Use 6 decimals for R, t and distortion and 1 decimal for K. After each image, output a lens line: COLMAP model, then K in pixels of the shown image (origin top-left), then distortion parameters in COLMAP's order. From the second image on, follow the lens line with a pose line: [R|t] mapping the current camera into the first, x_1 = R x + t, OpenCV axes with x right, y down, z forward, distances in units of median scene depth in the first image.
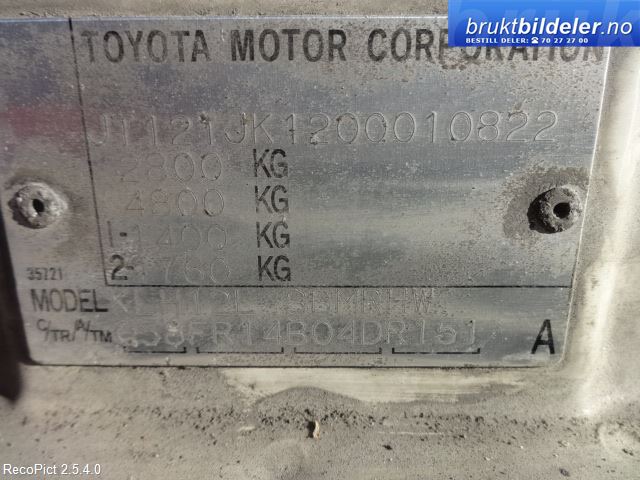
lens RADIAL K [[478.9, 0, 321.1], [0, 478.9, 229.0], [0, 0, 1]] dist [-0.001166, -0.015516]
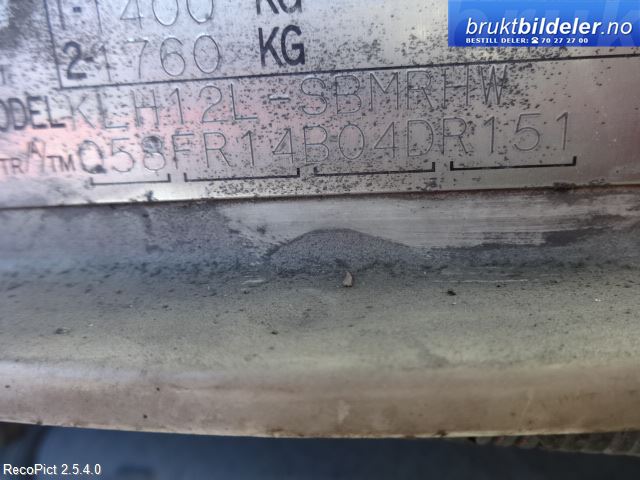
lens RADIAL K [[478.9, 0, 324.4], [0, 478.9, 233.7], [0, 0, 1]] dist [-0.001166, -0.015516]
pose [[0.997028, -0.030668, -0.070668, 0.007679], [0.032602, 0.999120, 0.026372, 0.329264], [0.069797, -0.028597, 0.997151, 0.266953]]
